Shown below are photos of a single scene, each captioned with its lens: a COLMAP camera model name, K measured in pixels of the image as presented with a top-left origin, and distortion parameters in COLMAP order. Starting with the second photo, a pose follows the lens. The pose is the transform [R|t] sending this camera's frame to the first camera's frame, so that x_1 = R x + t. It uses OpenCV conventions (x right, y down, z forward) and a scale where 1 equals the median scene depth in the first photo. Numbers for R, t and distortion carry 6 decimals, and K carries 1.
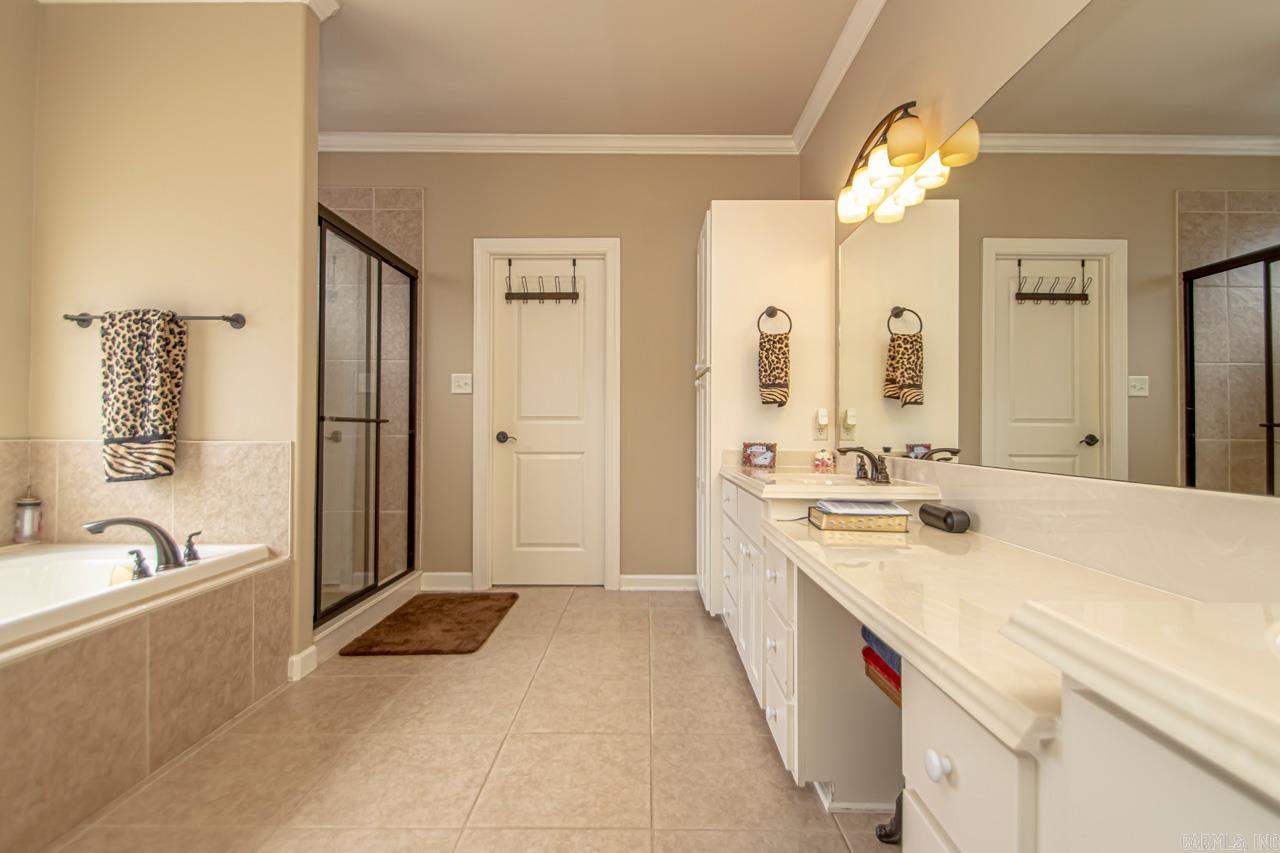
lens RADIAL K [[597.4, 0, 641.1], [0, 597.4, 420.4], [0, 0, 1]] dist [0.028803, -0.016191]
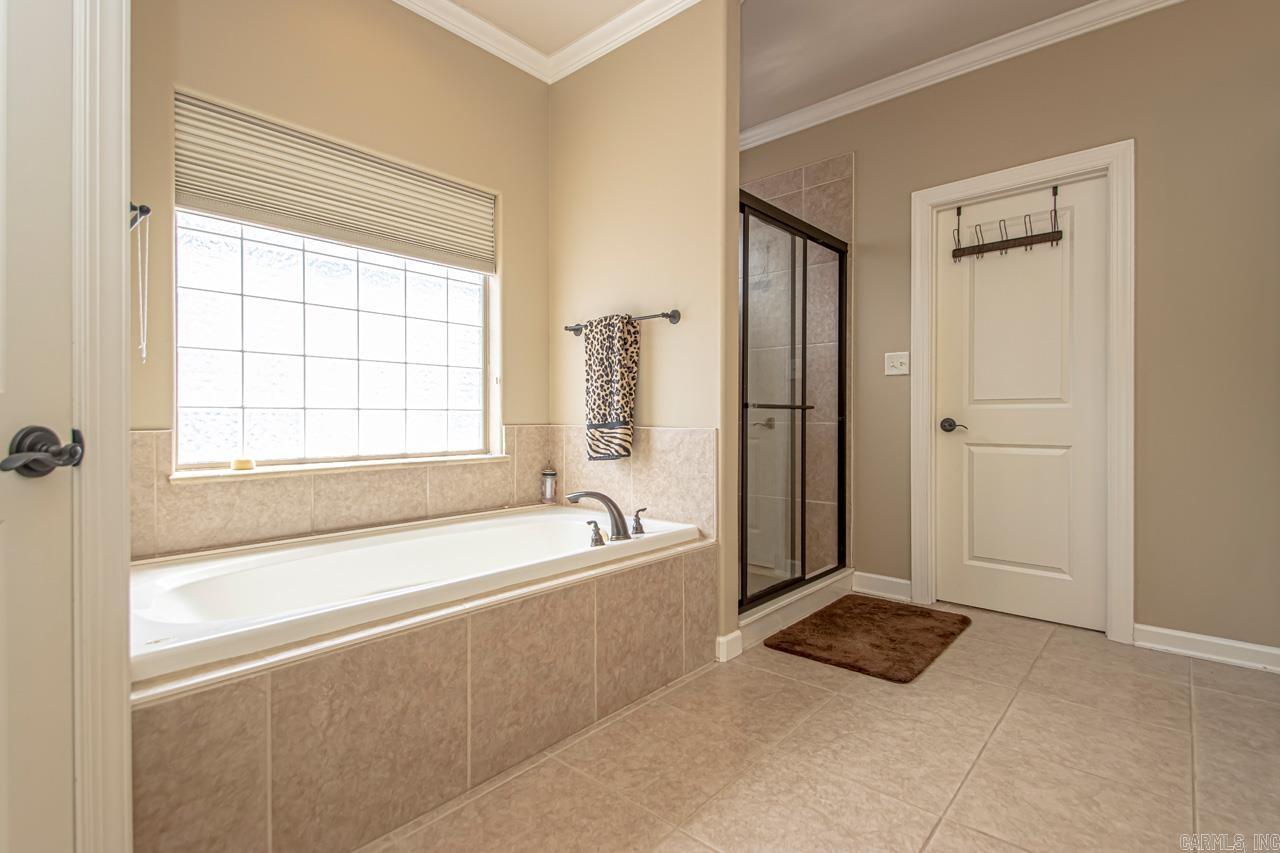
lens RADIAL K [[597.4, 0, 641.1], [0, 597.4, 420.4], [0, 0, 1]] dist [0.028803, -0.016191]
pose [[0.752435, 0.001560, -0.658664, -0.005544], [0.013424, 0.999753, 0.017703, 0.001726], [0.658530, -0.022163, 0.752228, 0.151236]]
